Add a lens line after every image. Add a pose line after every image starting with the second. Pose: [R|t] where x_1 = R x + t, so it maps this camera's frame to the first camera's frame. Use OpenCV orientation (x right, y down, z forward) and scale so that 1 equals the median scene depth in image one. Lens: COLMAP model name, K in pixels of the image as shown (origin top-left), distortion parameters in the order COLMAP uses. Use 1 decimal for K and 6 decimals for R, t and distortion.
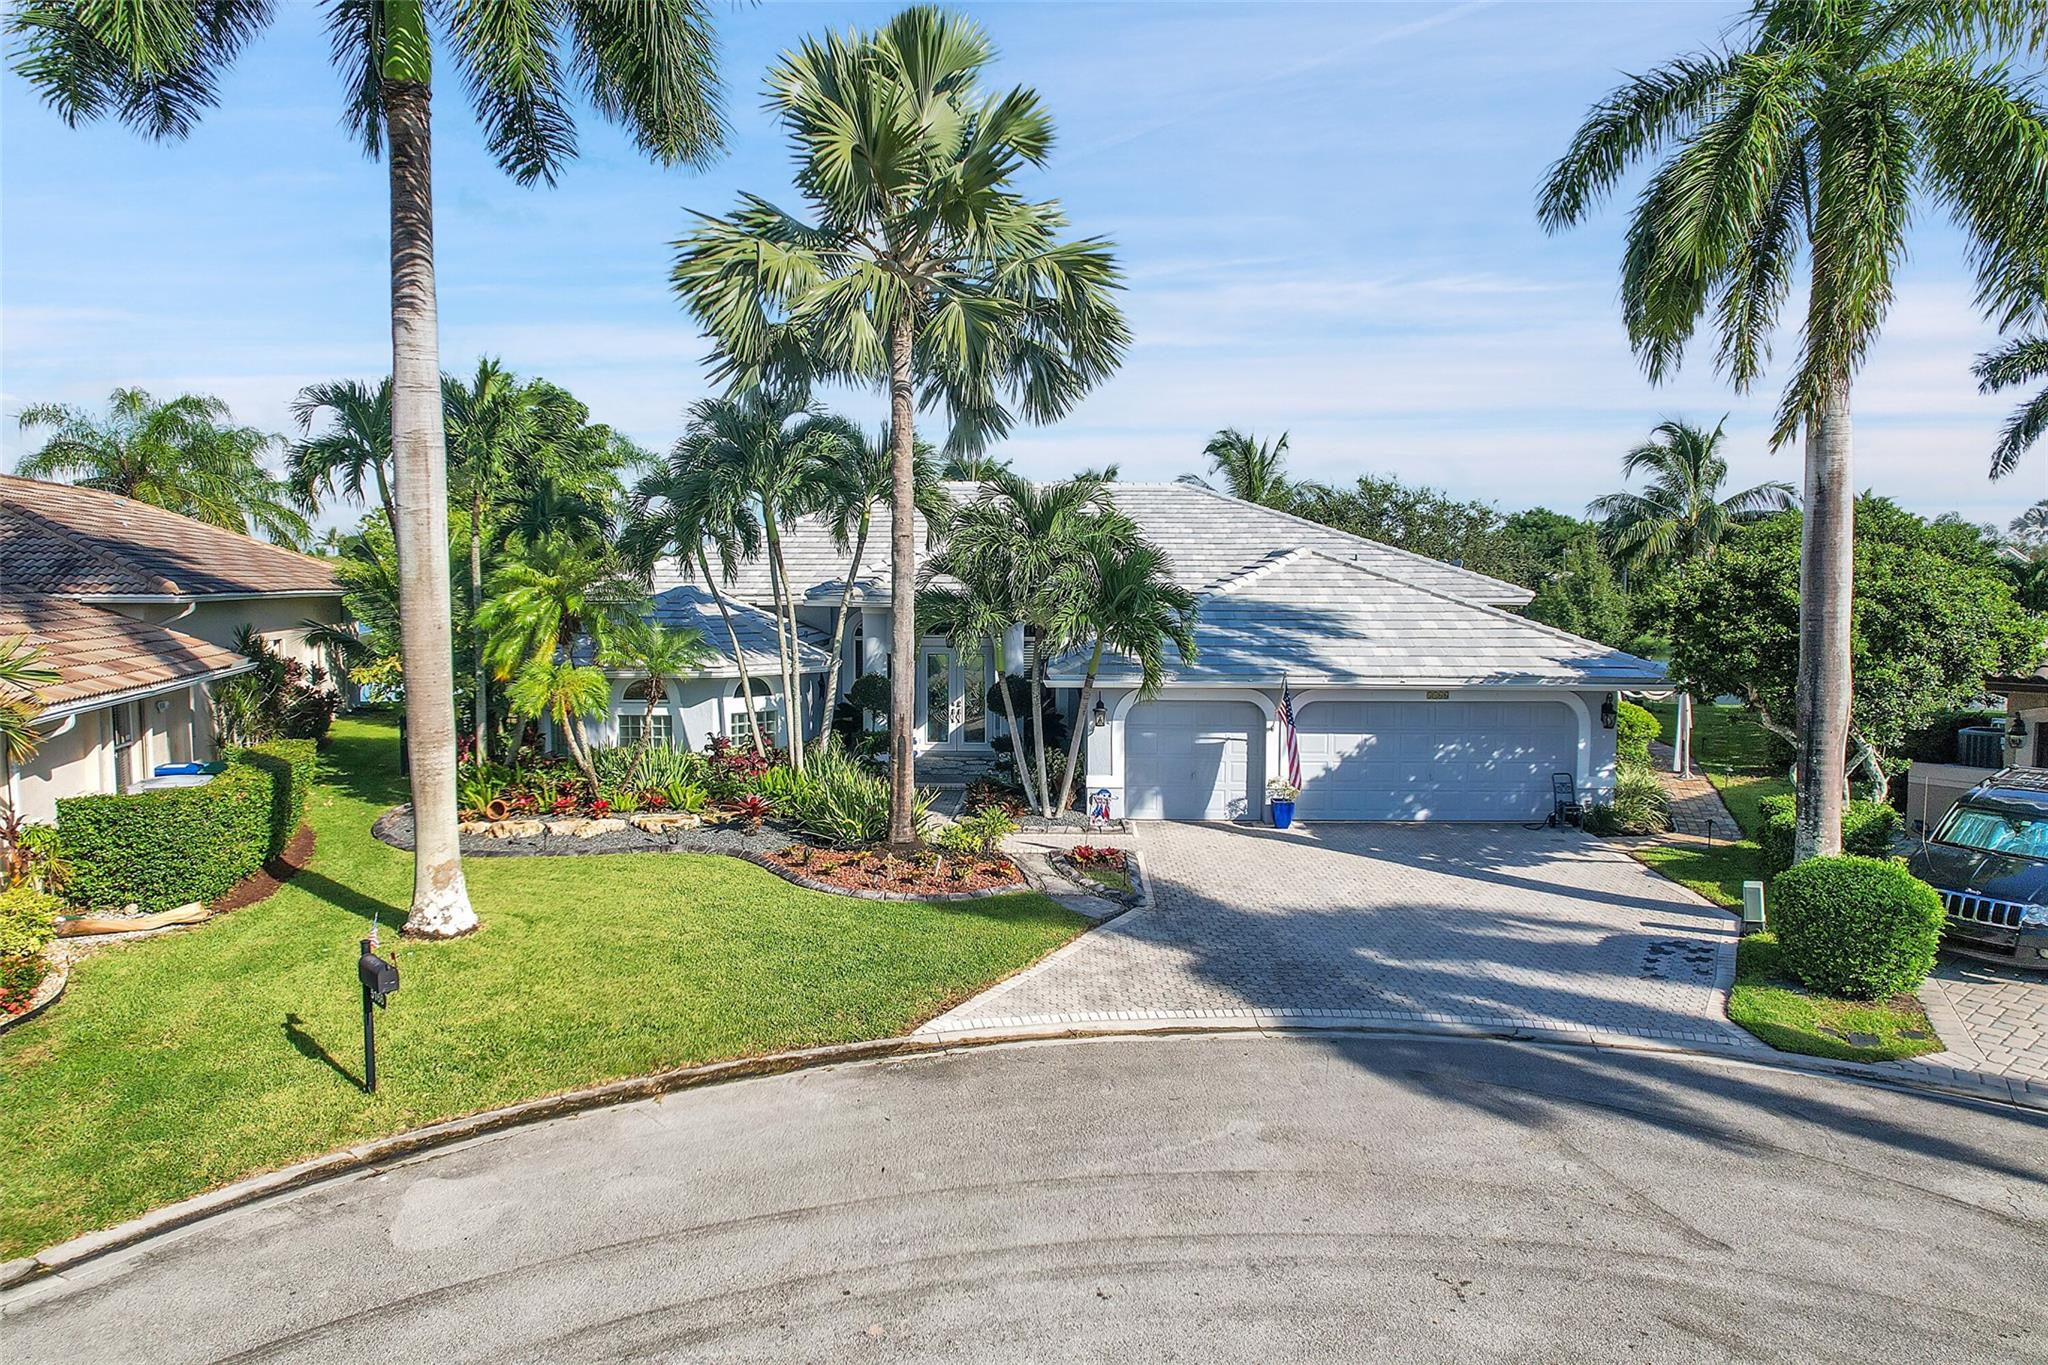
lens RADIAL K [[1304.8, 0, 1029.9], [0, 1304.8, 678.9], [0, 0, 1]] dist [-0.071615, 0.063307]
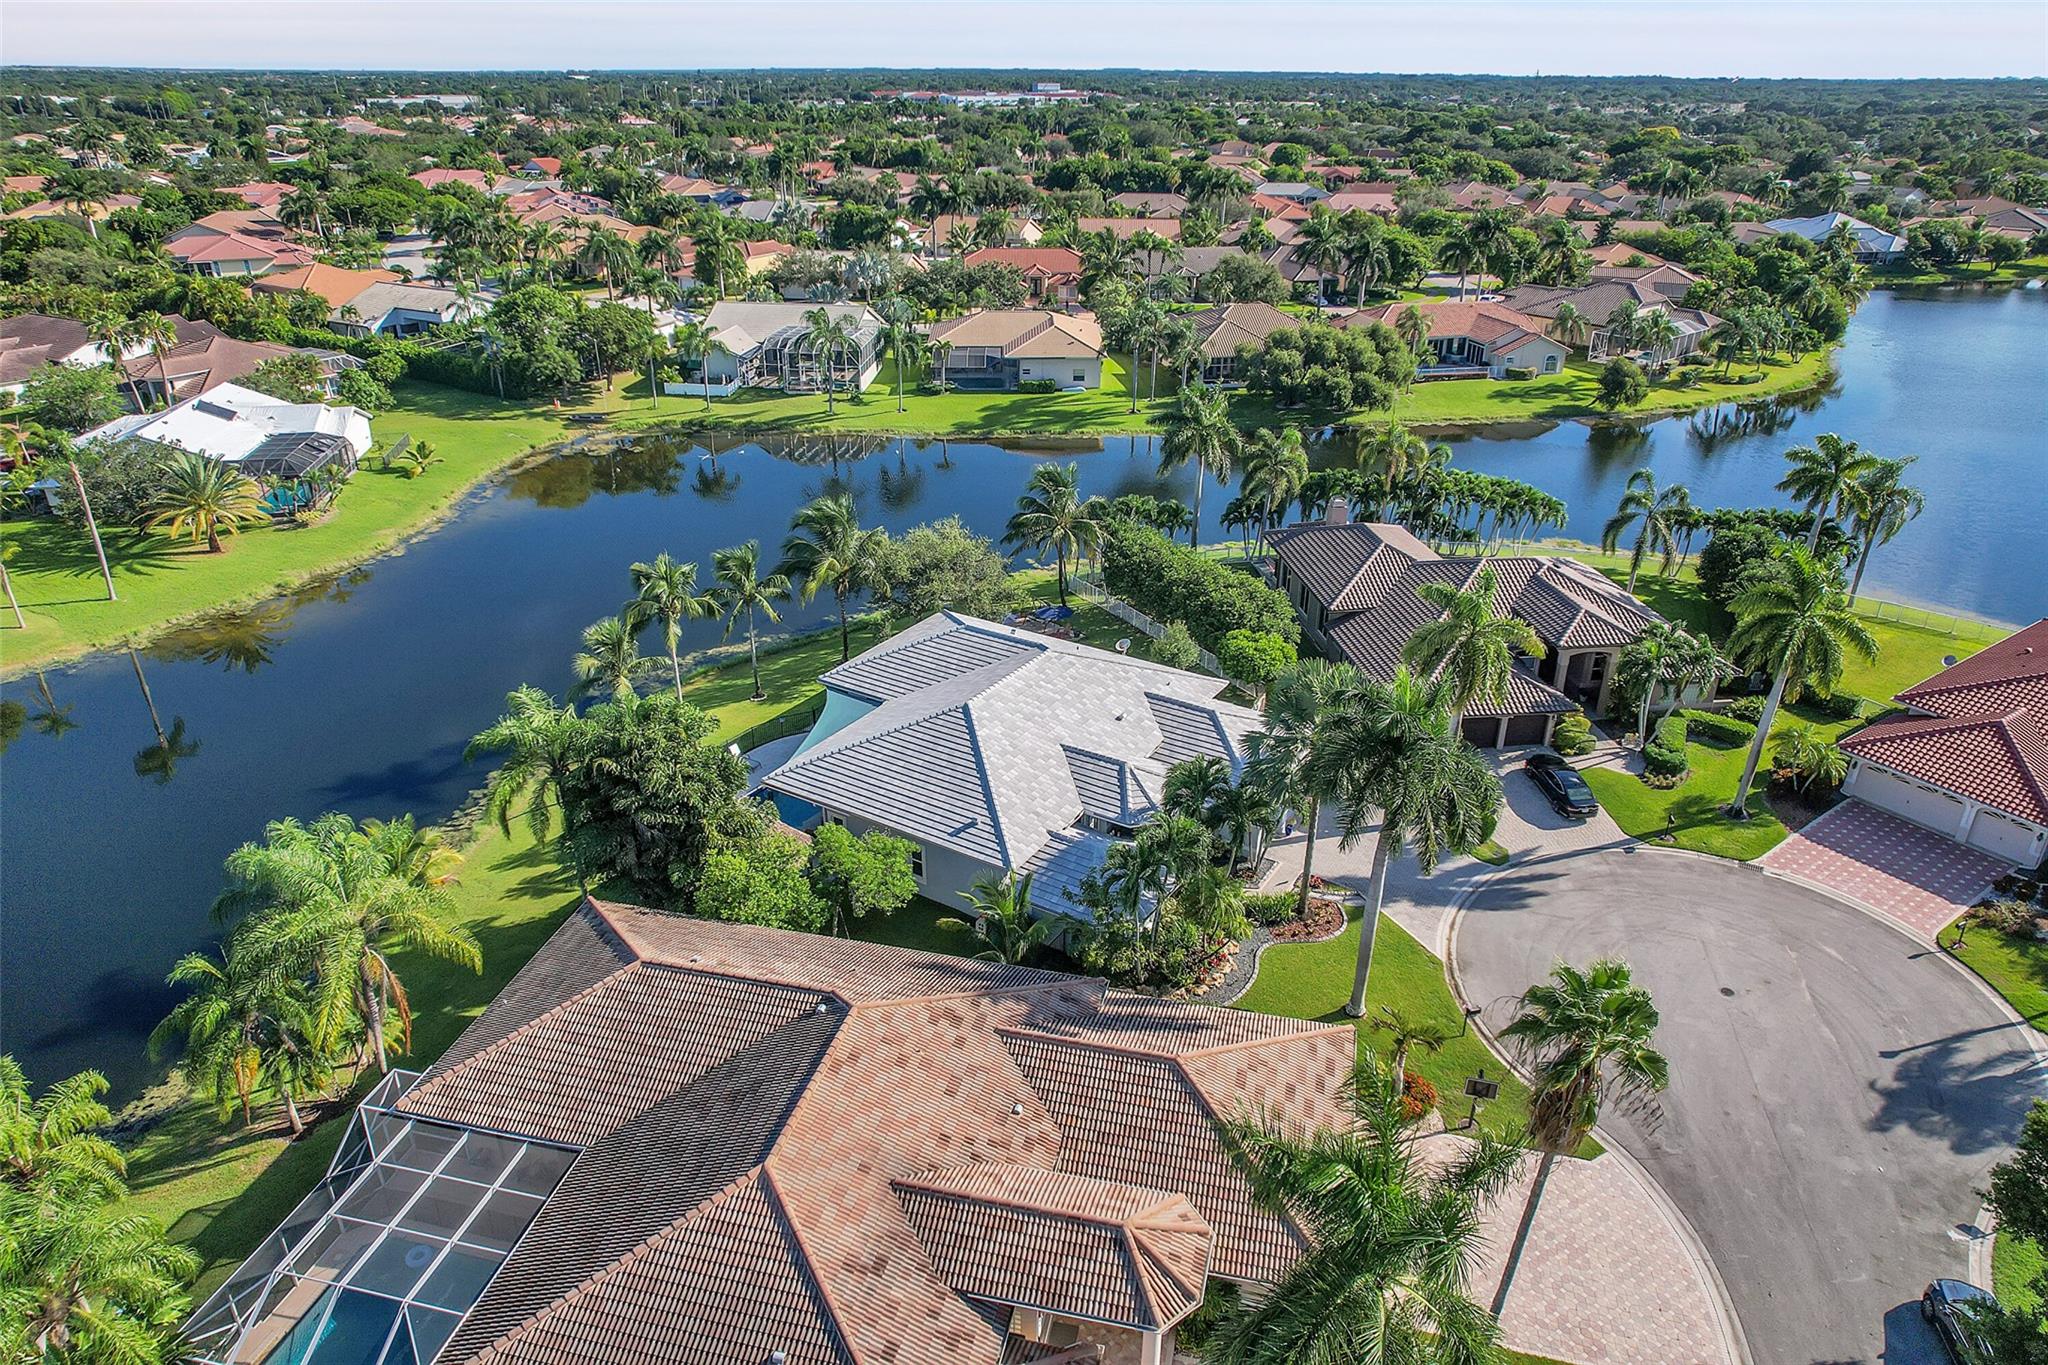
lens RADIAL K [[1304.8, 0, 1029.9], [0, 1304.8, 678.9], [0, 0, 1]] dist [-0.071615, 0.063307]
pose [[0.509626, -0.368533, 0.777474, -2.596581], [0.060930, 0.916813, 0.394642, -1.612937], [-0.858236, -0.153748, 0.489686, 0.170907]]
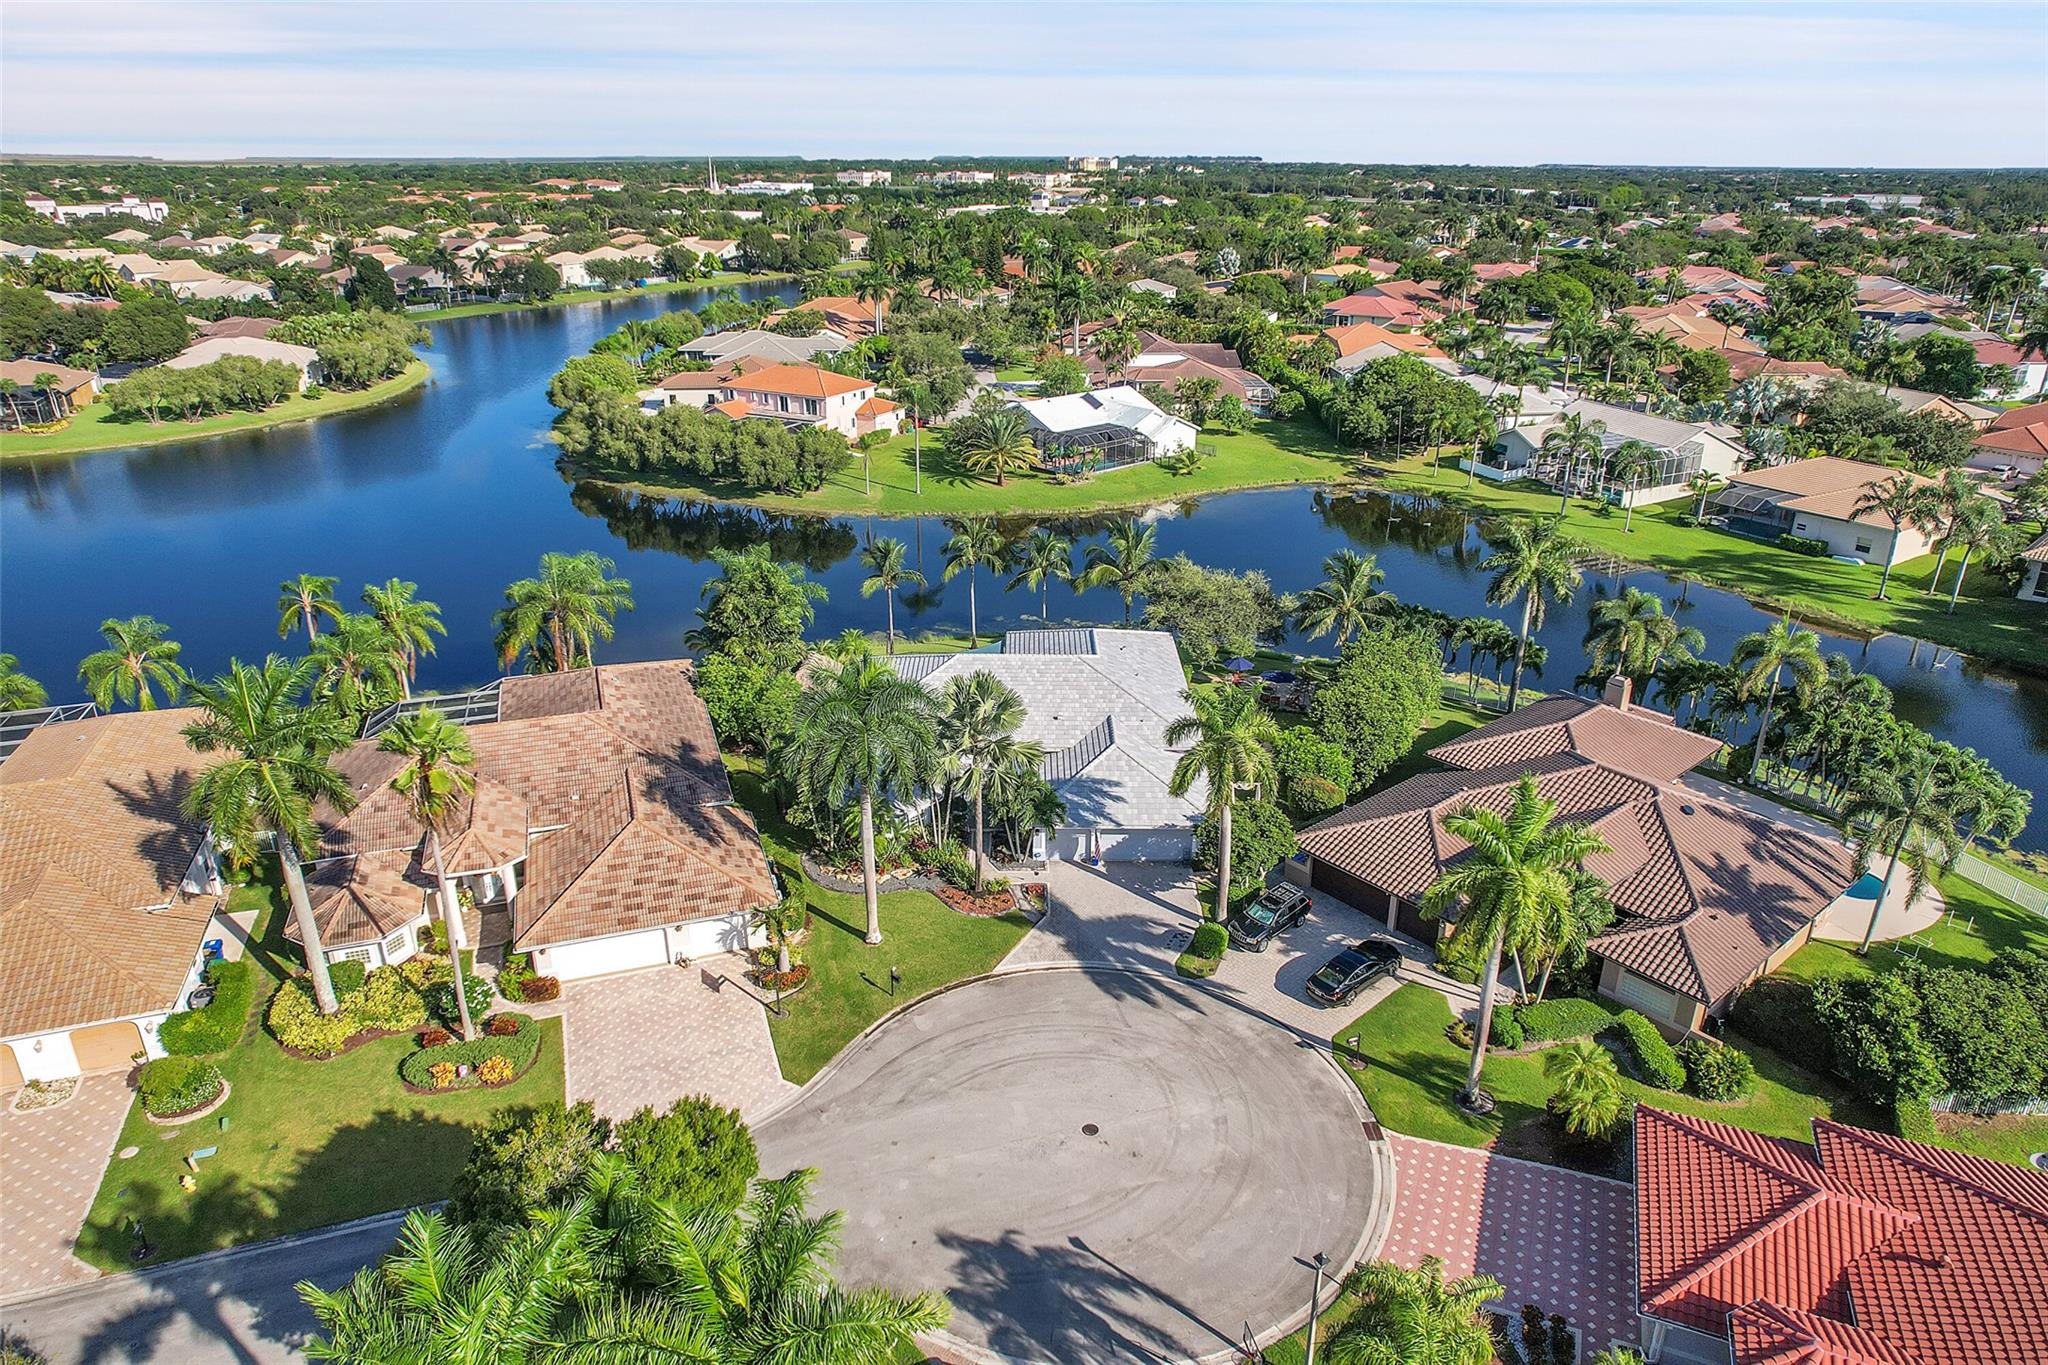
lens RADIAL K [[1304.8, 0, 1029.9], [0, 1304.8, 678.9], [0, 0, 1]] dist [-0.071615, 0.063307]
pose [[0.999562, -0.006183, 0.028938, -0.060652], [-0.002964, 0.952092, 0.305796, -1.497134], [-0.029442, -0.305748, 0.951657, -2.166120]]
